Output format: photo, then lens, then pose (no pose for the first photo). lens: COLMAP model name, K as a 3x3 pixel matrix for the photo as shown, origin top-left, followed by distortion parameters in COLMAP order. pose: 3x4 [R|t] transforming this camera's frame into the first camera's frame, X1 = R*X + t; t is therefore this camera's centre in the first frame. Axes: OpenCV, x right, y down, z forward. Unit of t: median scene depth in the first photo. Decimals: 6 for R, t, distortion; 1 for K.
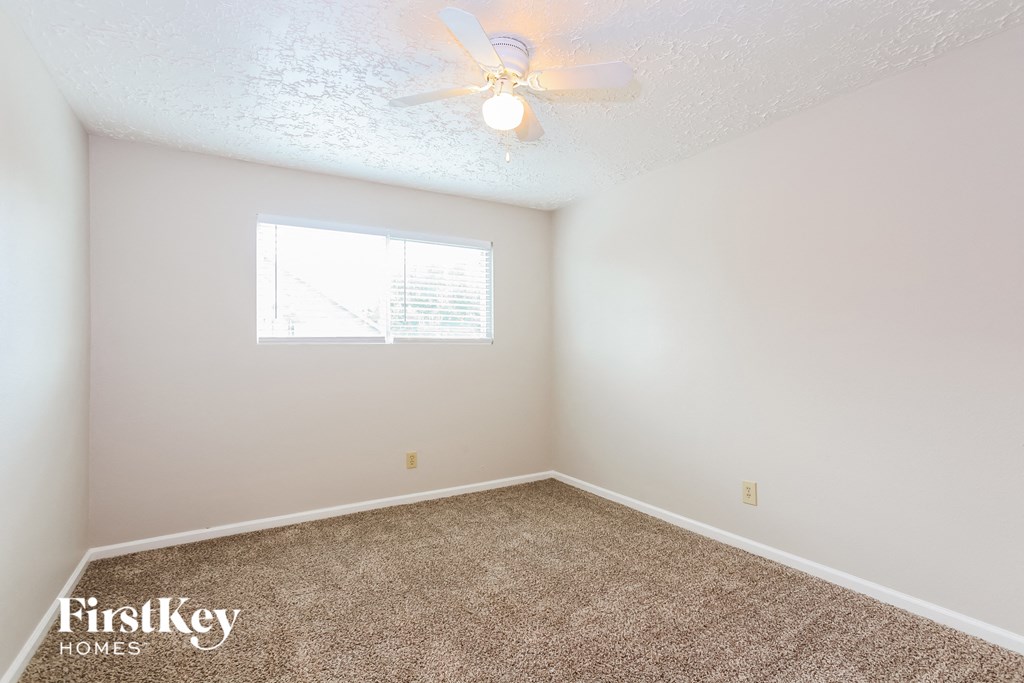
lens RADIAL K [[495.4, 0, 519.6], [0, 495.4, 340.5], [0, 0, 1]] dist [-0.001776, 0.008328]
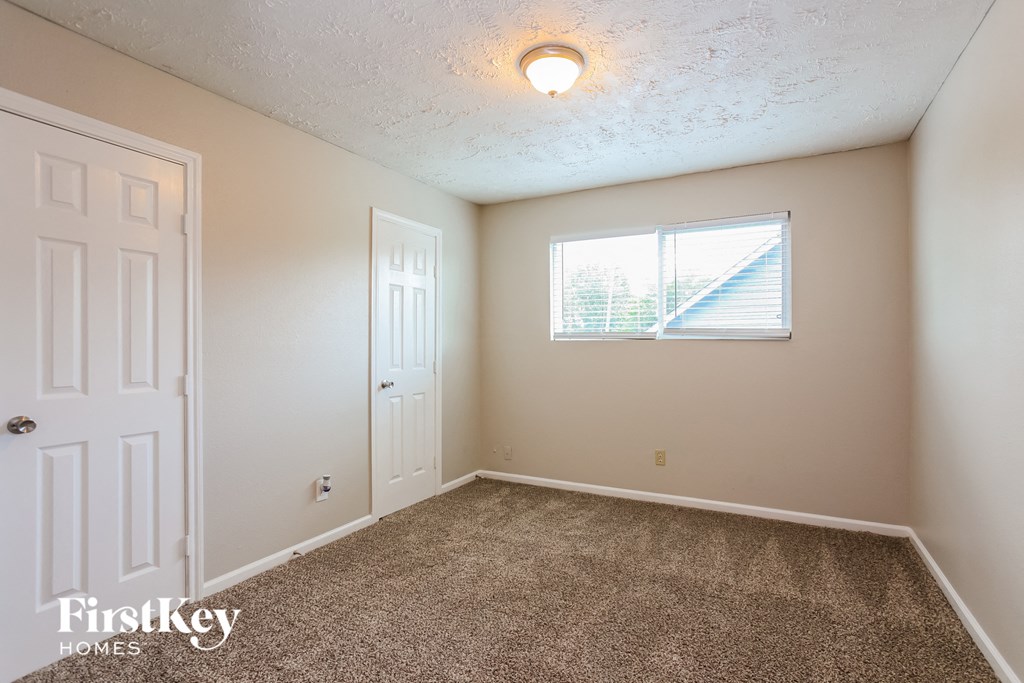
lens RADIAL K [[495.4, 0, 519.6], [0, 495.4, 340.5], [0, 0, 1]] dist [-0.001776, 0.008328]
pose [[0.497303, -0.004063, -0.867567, 0.460244], [0.019536, 0.999788, 0.006516, -0.002672], [0.867357, -0.020189, 0.497277, 0.266243]]
